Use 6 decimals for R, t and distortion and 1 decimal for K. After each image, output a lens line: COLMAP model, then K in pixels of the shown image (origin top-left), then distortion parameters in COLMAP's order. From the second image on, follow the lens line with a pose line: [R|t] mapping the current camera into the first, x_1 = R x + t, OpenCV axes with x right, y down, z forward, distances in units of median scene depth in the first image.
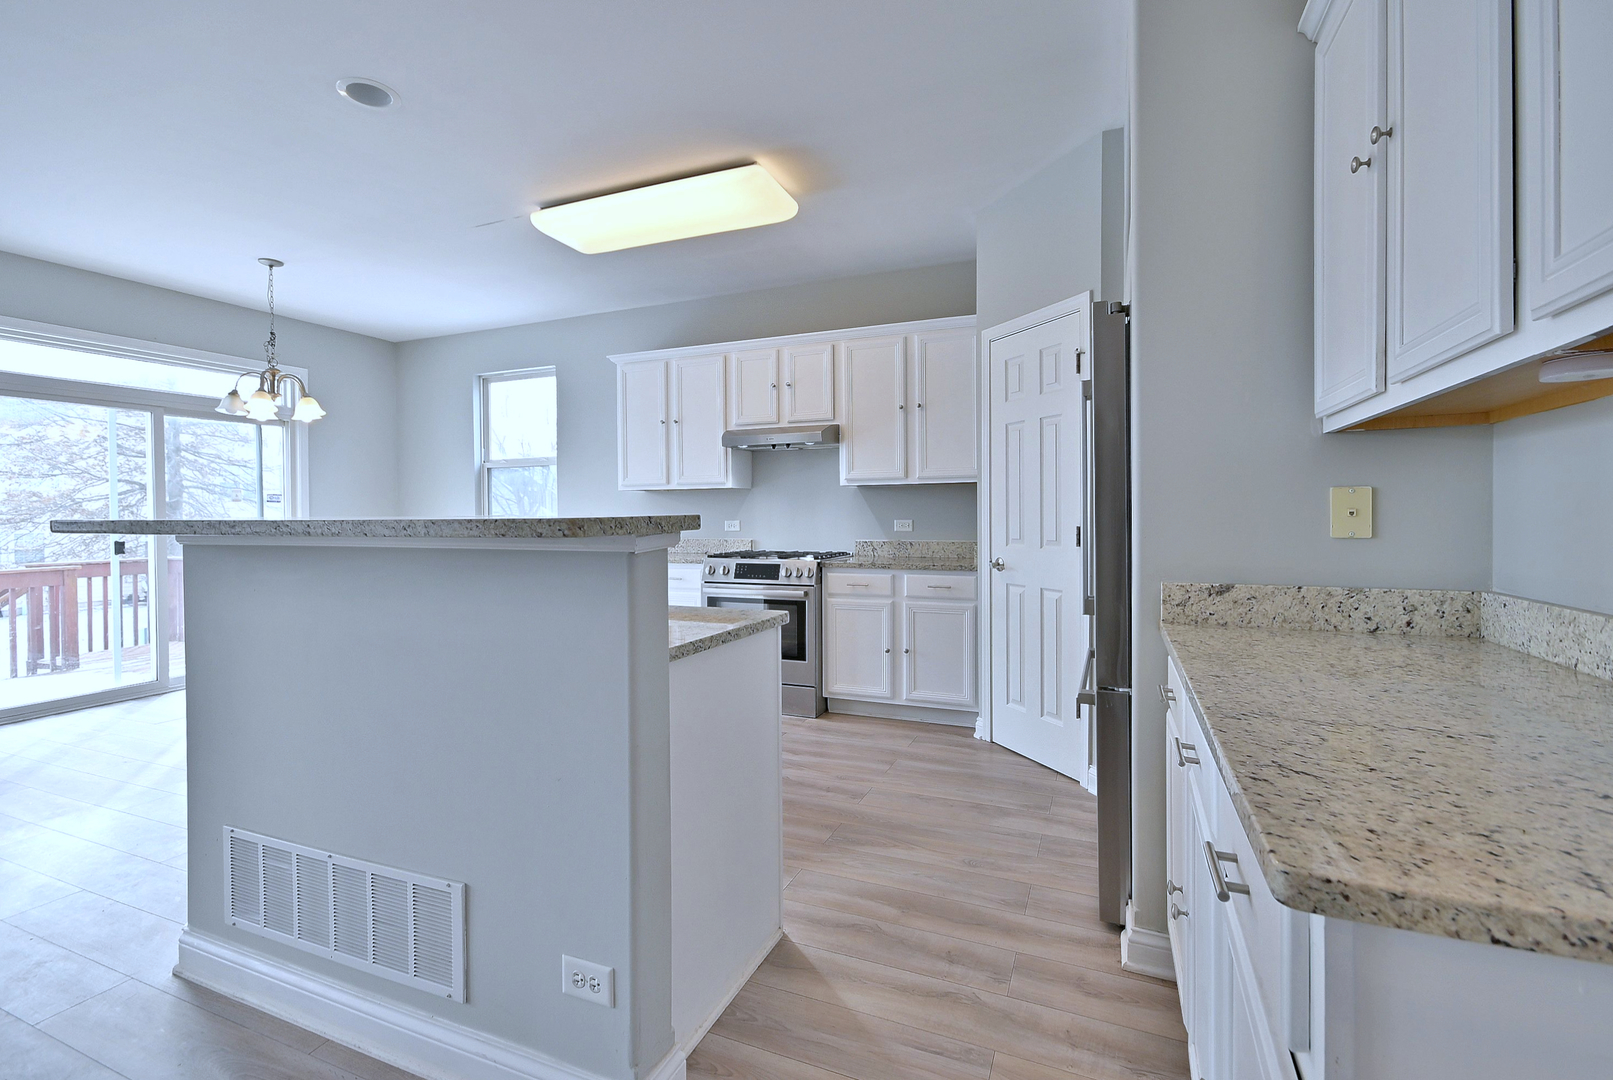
lens RADIAL K [[729.8, 0, 814.9], [0, 729.8, 531.7], [0, 0, 1]] dist [0.002465, 0.000149]
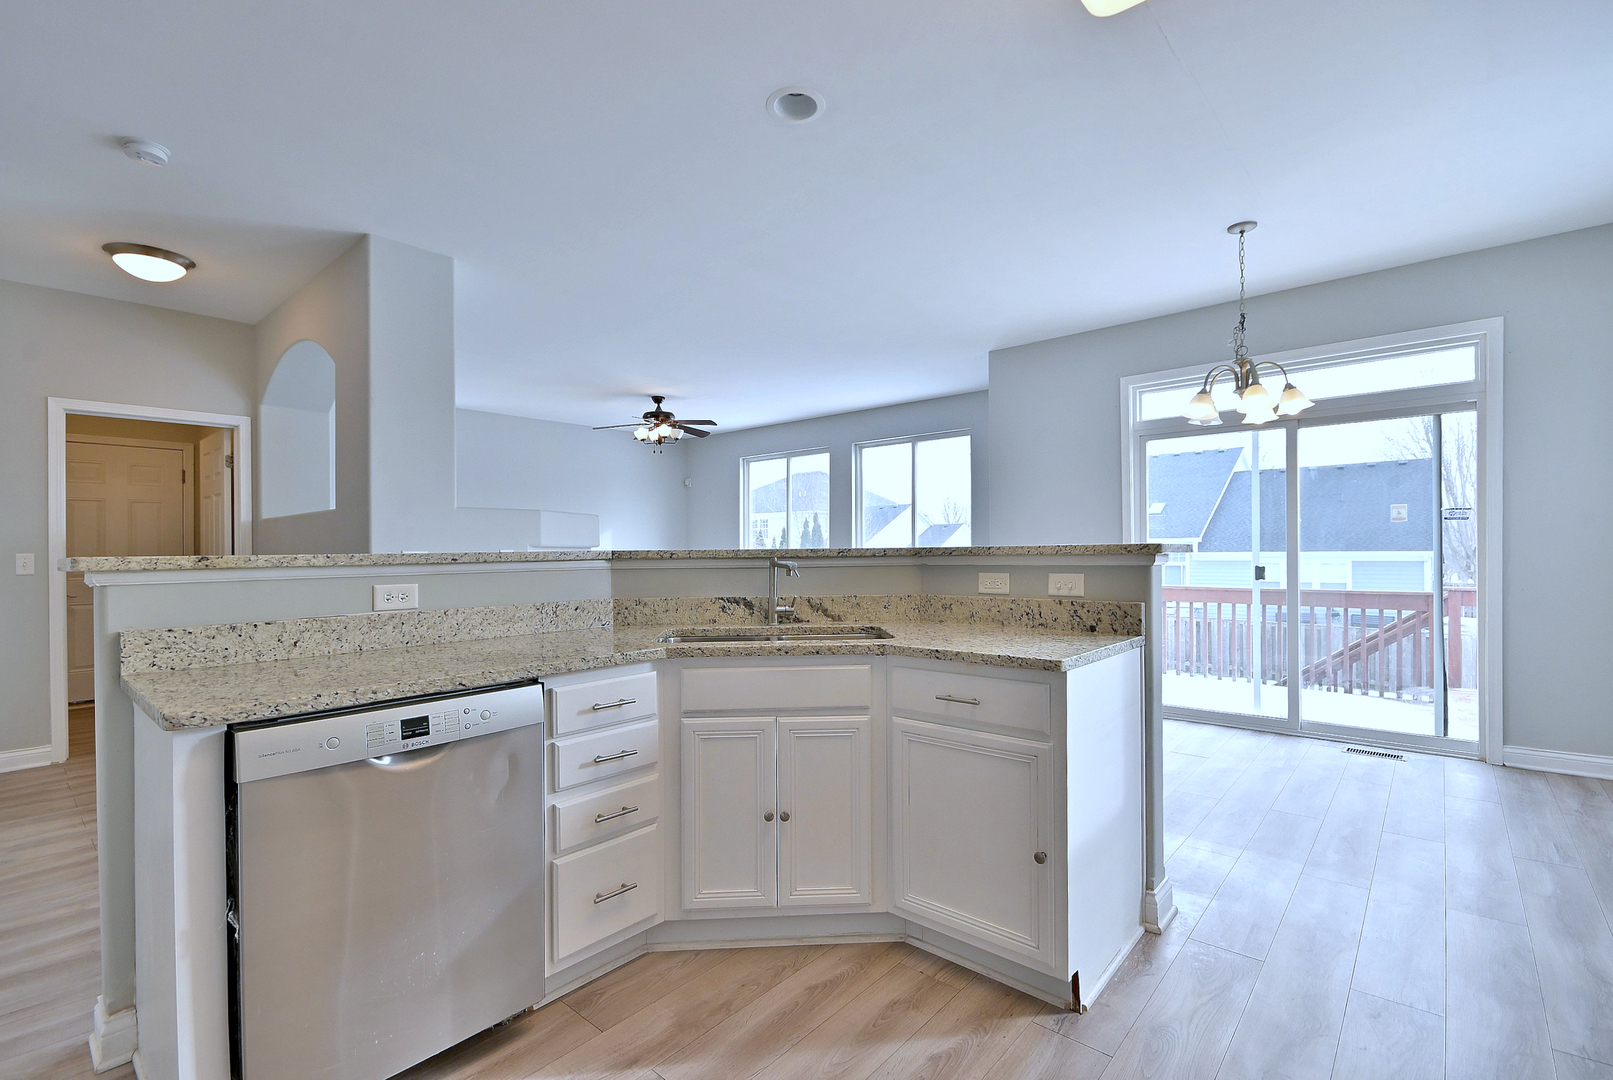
lens RADIAL K [[715.7, 0, 793.6], [0, 715.7, 545.5], [0, 0, 1]] dist [0.002726, 0.000195]
pose [[-0.332934, 0.005581, -0.942934, 0.168008], [-0.009822, 0.999908, 0.009386, -0.019385], [0.942899, 0.012387, -0.332848, 0.786810]]
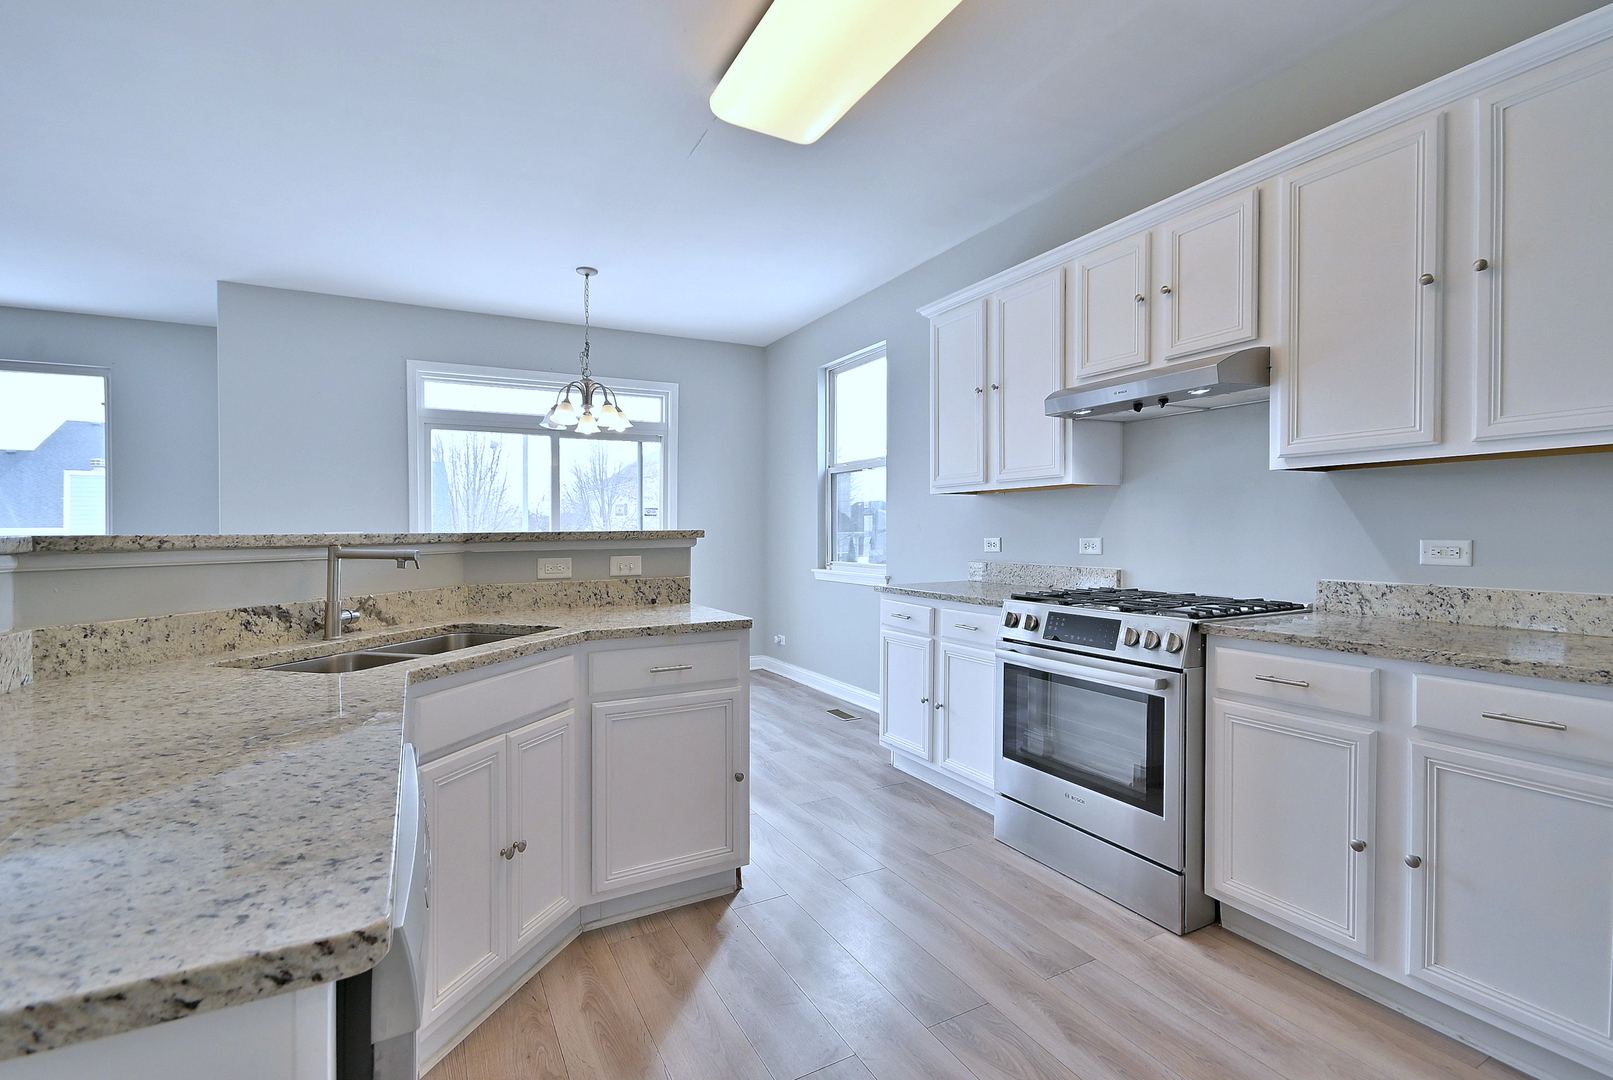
lens RADIAL K [[739.1, 0, 798.0], [0, 739.1, 541.9], [0, 0, 1]] dist [0.001443, -0.000082]
pose [[0.769831, 0.011829, -0.638138, 0.110078], [-0.013766, 0.999903, 0.001928, -0.010602], [0.638099, 0.007300, 0.769919, 0.411731]]
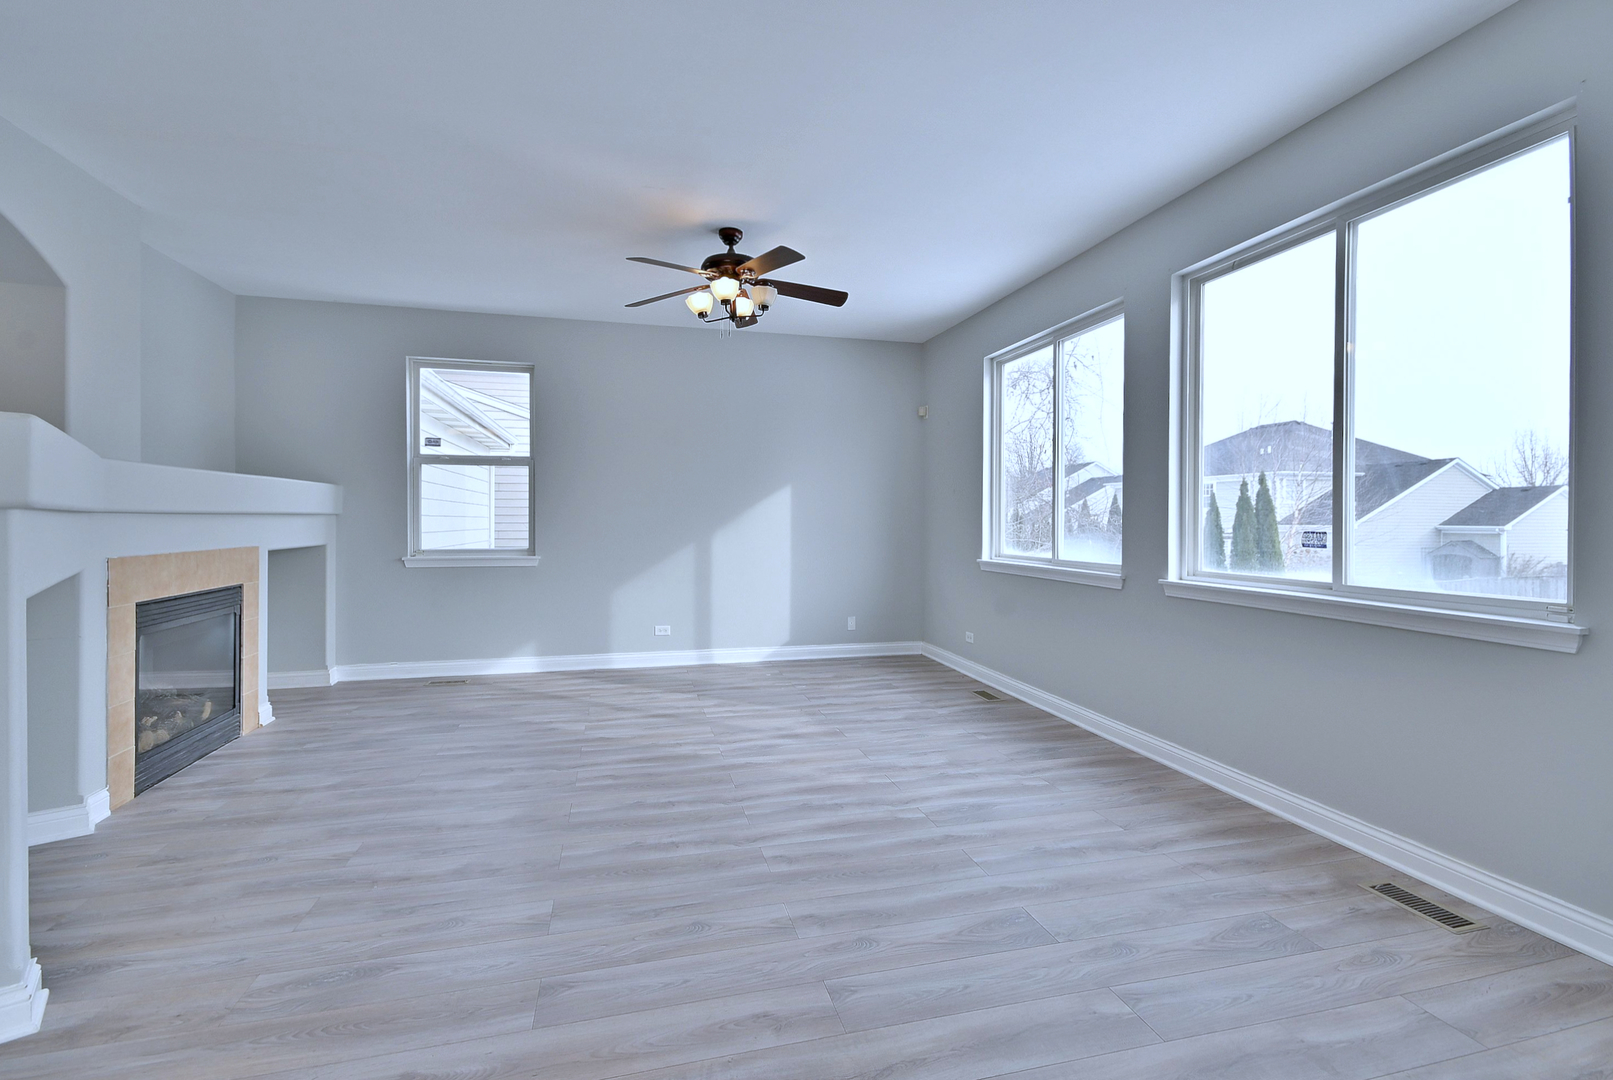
lens RADIAL K [[699.0, 0, 813.8], [0, 699.0, 514.4], [0, 0, 1]] dist [-0.012080, 0.012544]
pose [[-0.790174, 0.001803, -0.612879, -0.830149], [-0.008399, 0.999870, 0.013771, -0.009084], [0.612825, 0.016029, -0.790056, 0.682213]]
